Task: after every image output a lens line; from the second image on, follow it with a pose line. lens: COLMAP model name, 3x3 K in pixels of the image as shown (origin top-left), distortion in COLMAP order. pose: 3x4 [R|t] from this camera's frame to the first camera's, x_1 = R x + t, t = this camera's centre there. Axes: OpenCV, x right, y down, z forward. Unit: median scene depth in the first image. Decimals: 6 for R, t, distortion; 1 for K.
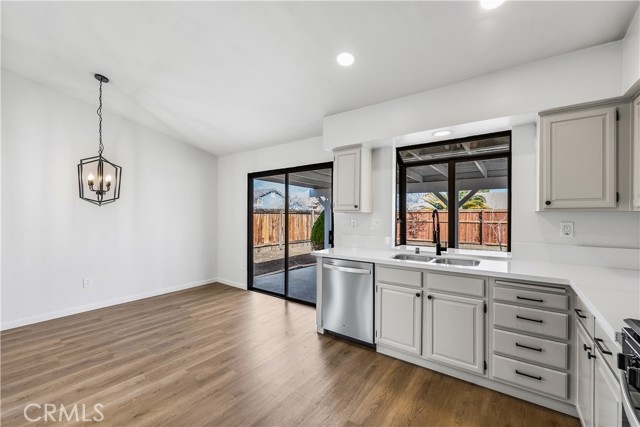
lens RADIAL K [[259.9, 0, 322.7], [0, 259.9, 214.9], [0, 0, 1]] dist [-0.001656, -0.000464]
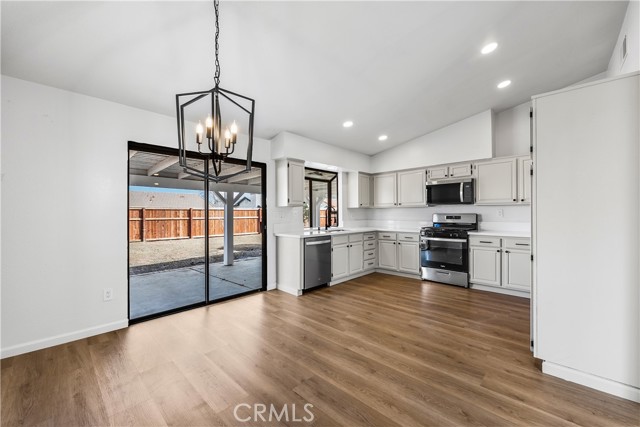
lens RADIAL K [[259.9, 0, 323.1], [0, 259.9, 211.3], [0, 0, 1]] dist [-0.001656, -0.000464]
pose [[0.127150, 0.007733, 0.991853, -1.553941], [0.004560, 0.999954, -0.008381, 0.037335], [-0.991873, 0.005588, 0.127109, 0.828714]]
